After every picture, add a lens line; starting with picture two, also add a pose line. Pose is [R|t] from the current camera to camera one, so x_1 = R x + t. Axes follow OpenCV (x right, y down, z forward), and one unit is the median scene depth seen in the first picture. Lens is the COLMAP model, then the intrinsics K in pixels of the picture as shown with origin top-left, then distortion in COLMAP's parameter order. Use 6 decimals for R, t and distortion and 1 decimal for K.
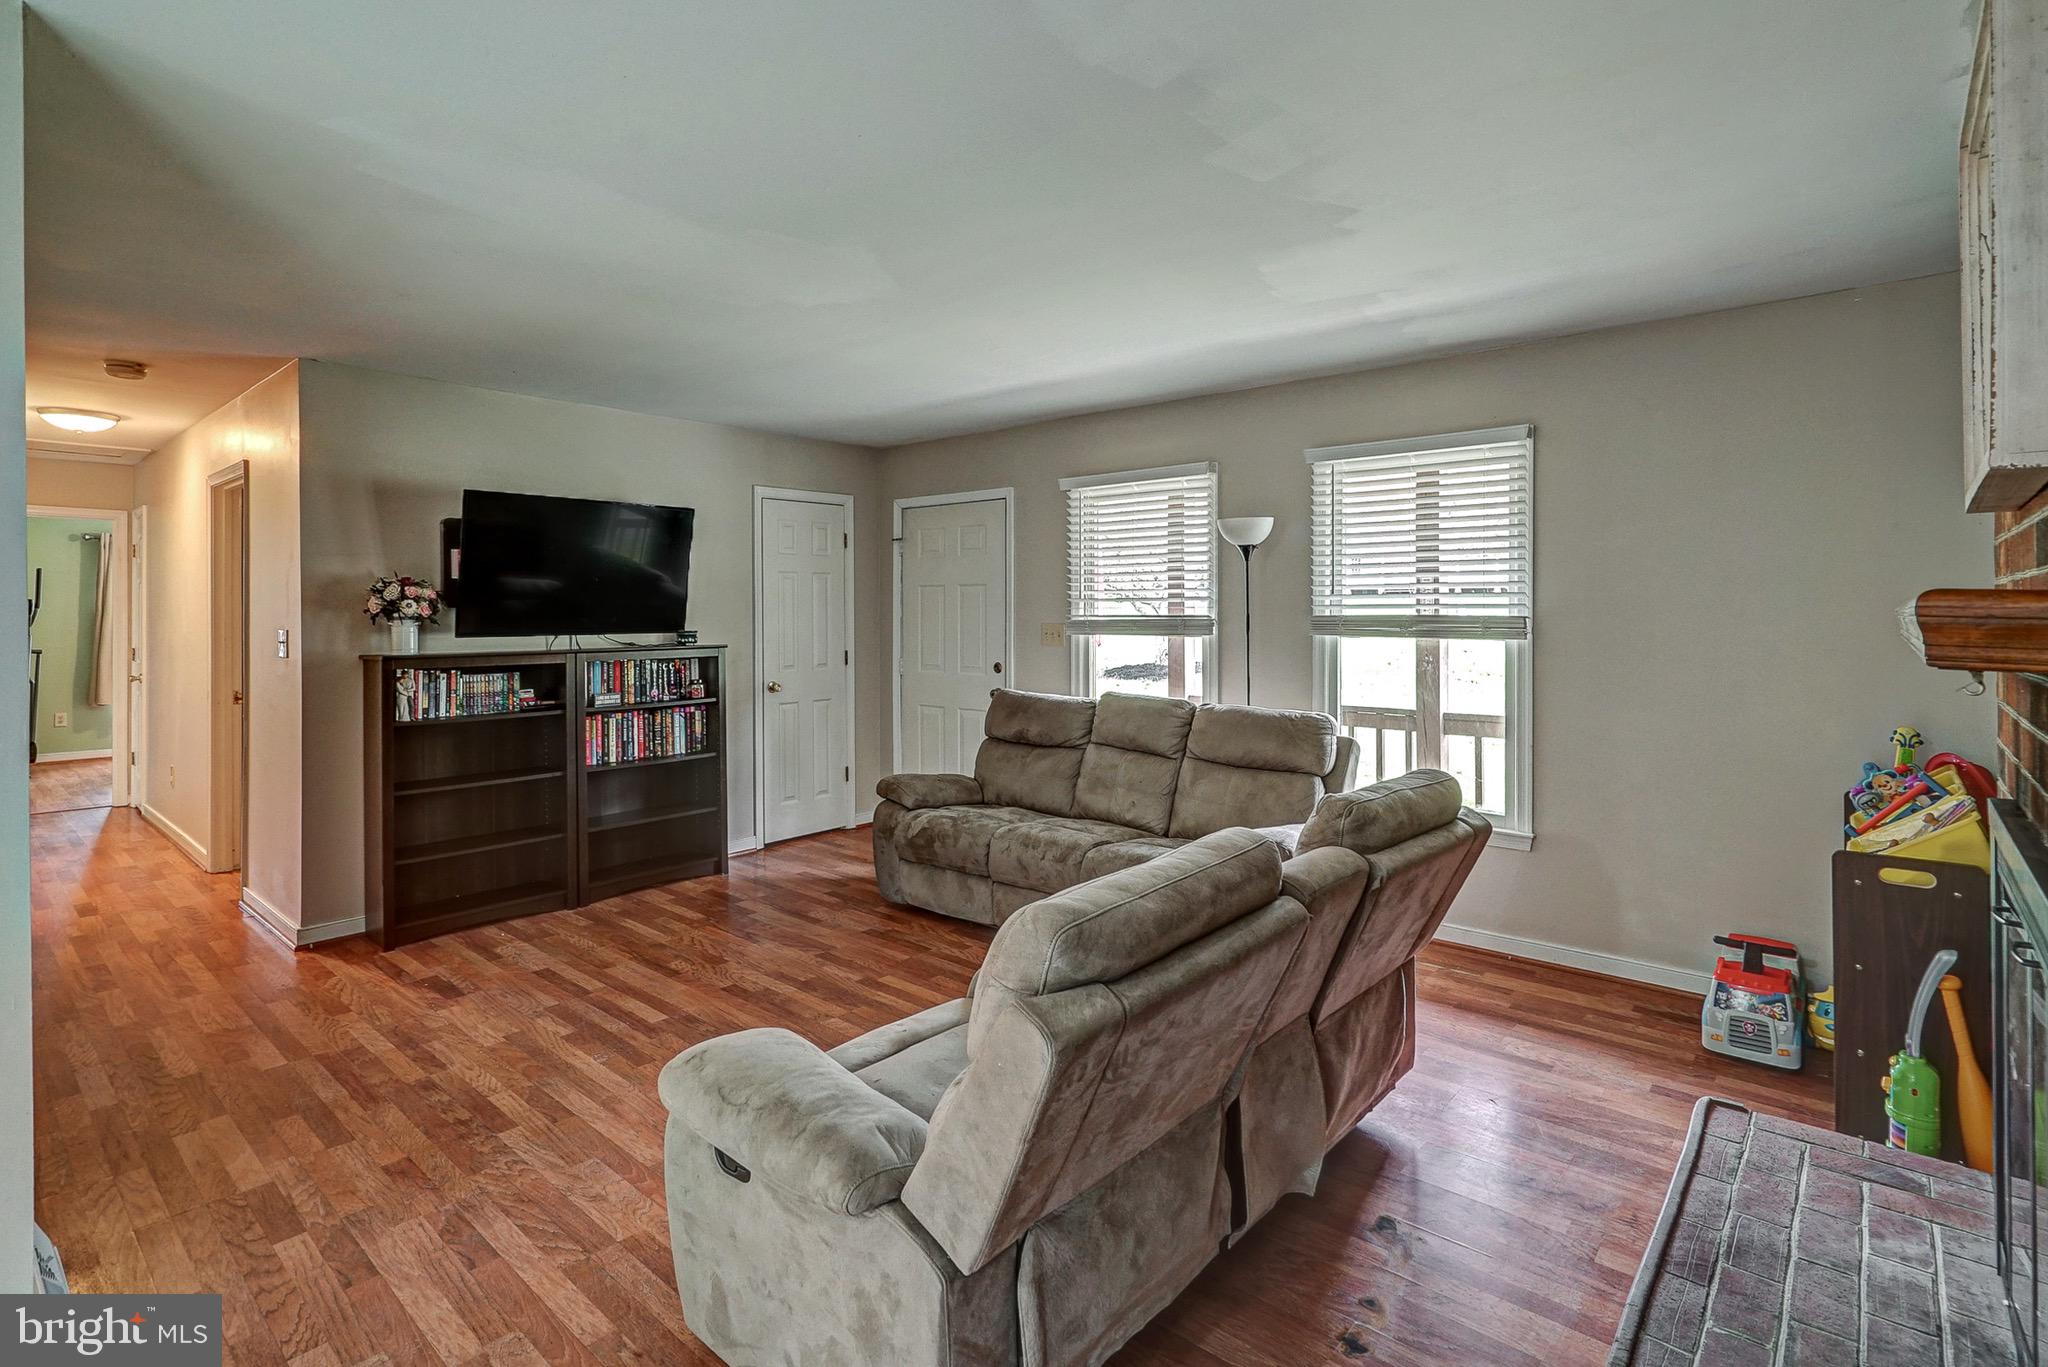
lens RADIAL K [[983.7, 0, 1015.7], [0, 983.7, 600.4], [0, 0, 1]] dist [-0.006906, 0.003357]
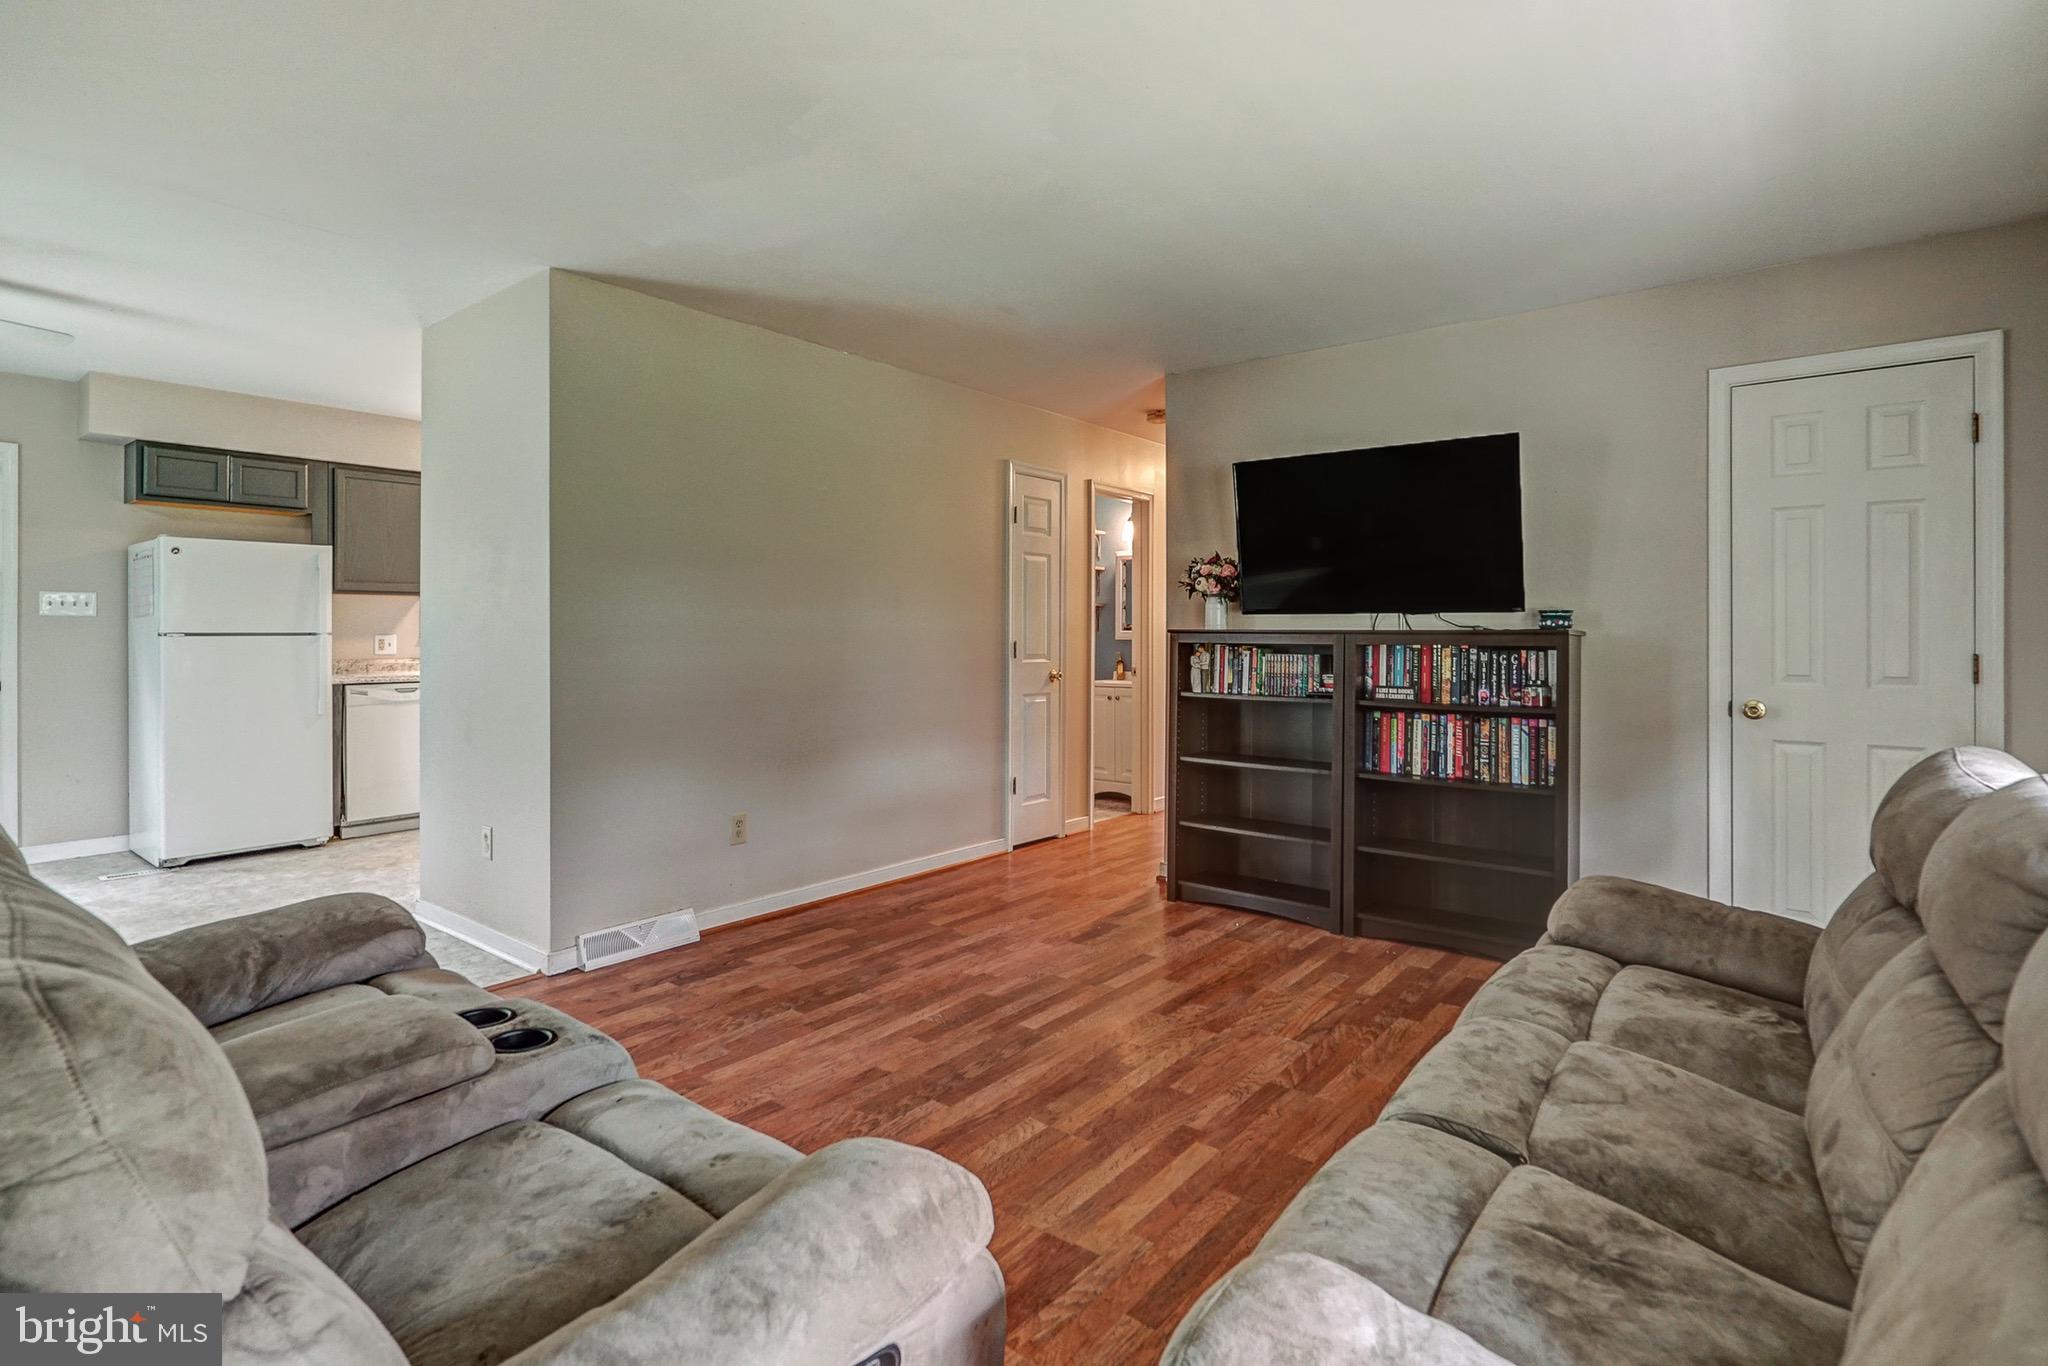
lens RADIAL K [[983.7, 0, 1044.5], [0, 983.7, 608.0], [0, 0, 1]] dist [-0.006906, 0.003357]
pose [[0.057138, -0.025059, -0.998052, 0.405906], [0.004657, 0.999681, -0.024834, 0.054978], [0.998355, -0.003229, 0.057236, 0.737026]]
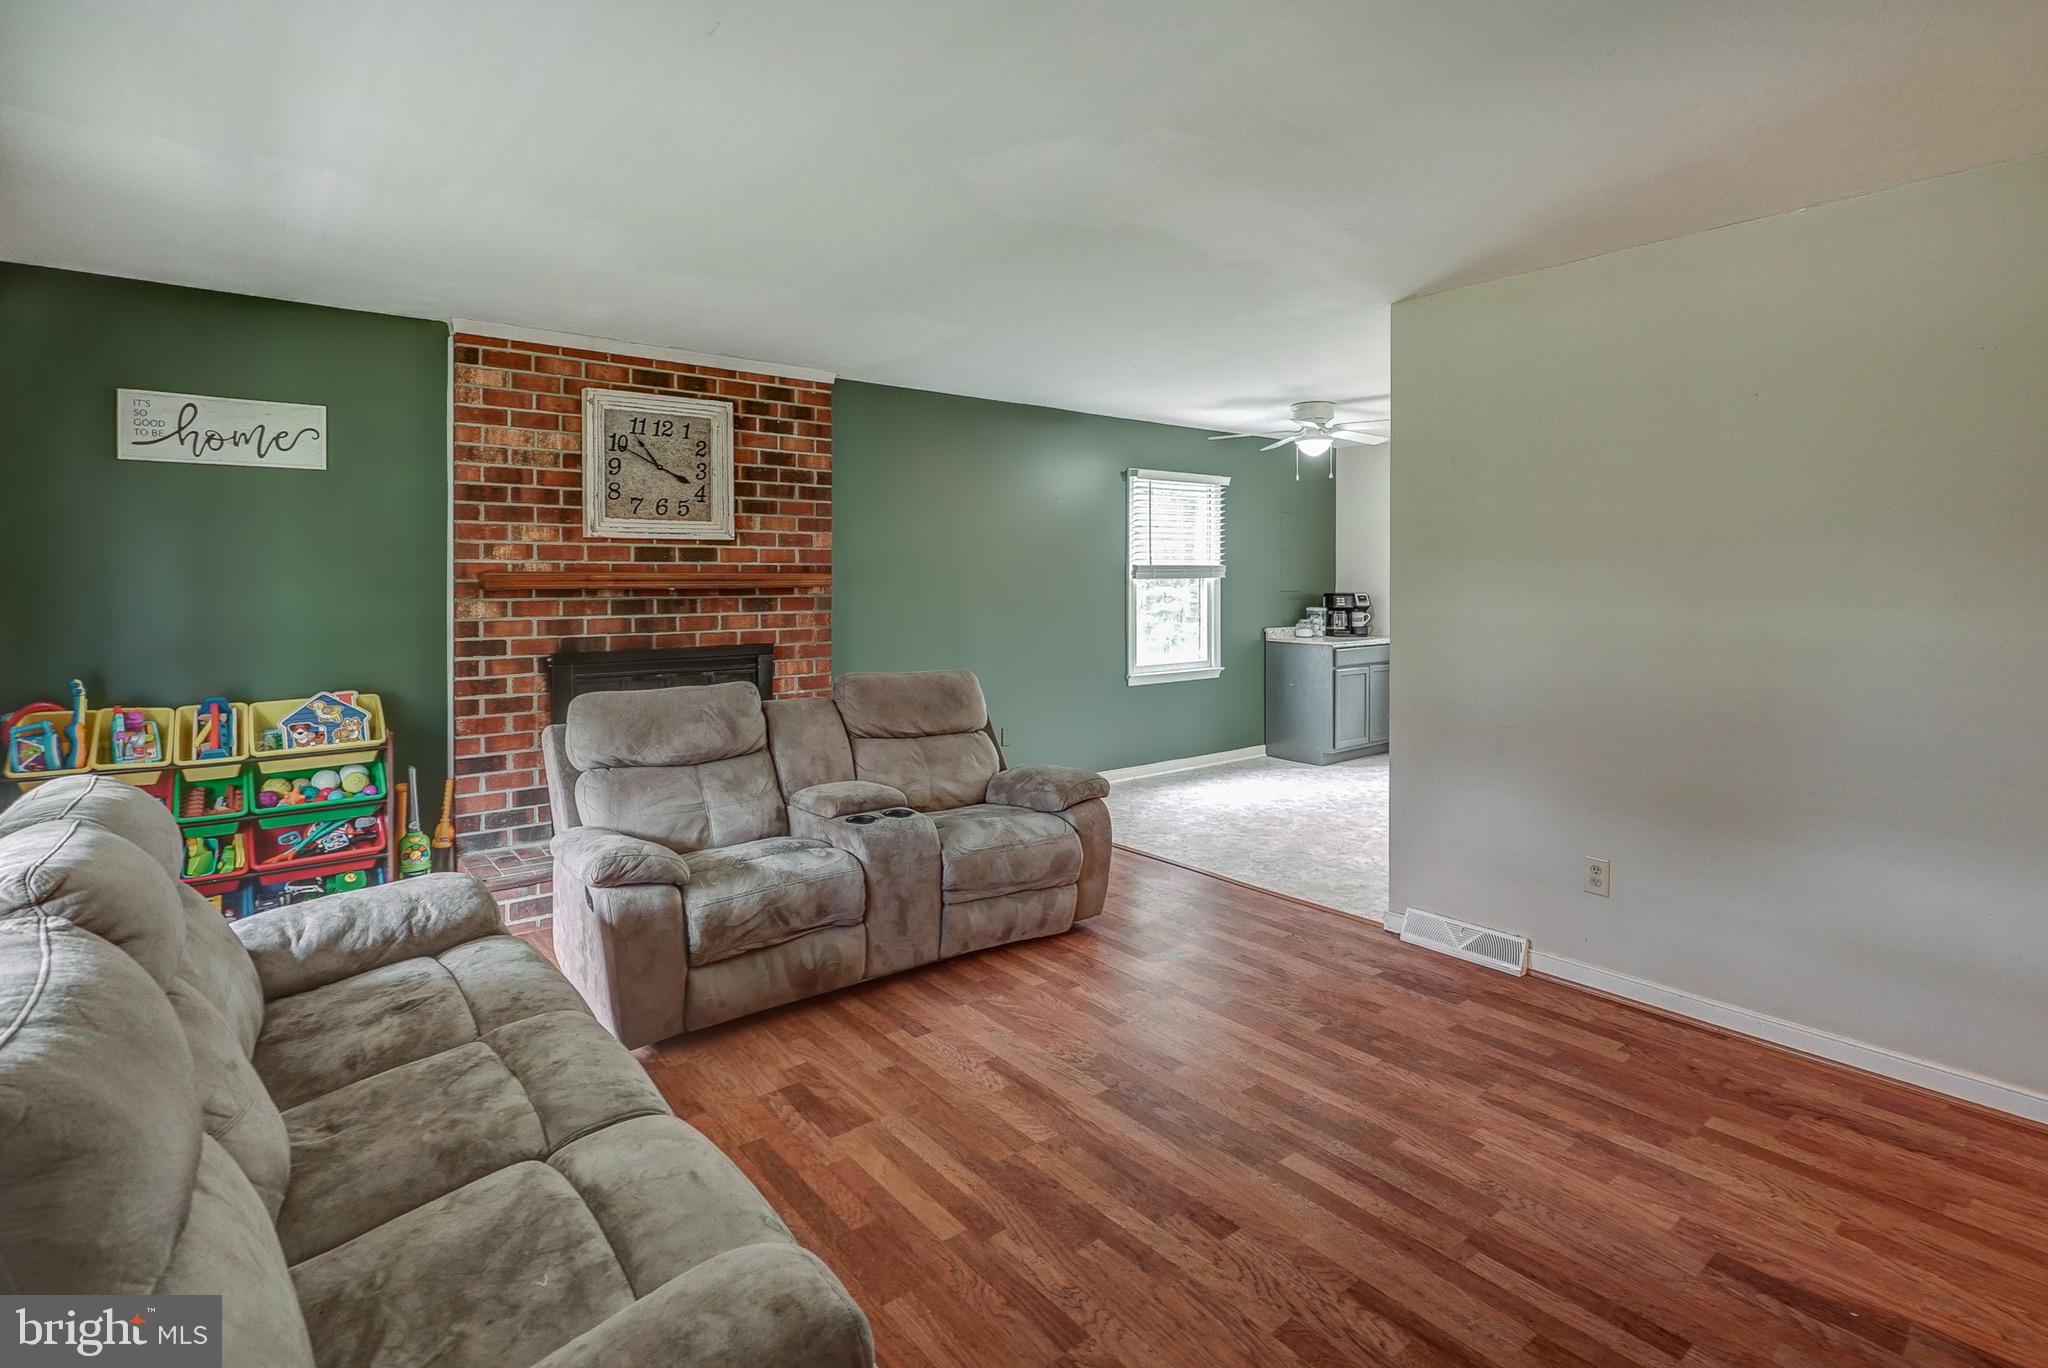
lens RADIAL K [[983.7, 0, 1035.7], [0, 983.7, 569.3], [0, 0, 1]] dist [-0.006906, 0.003357]
pose [[-0.985304, 0.004592, 0.170748, -0.234172], [0.000574, 0.999722, -0.023571, 0.021786], [-0.170809, -0.023126, -0.985033, 1.312753]]
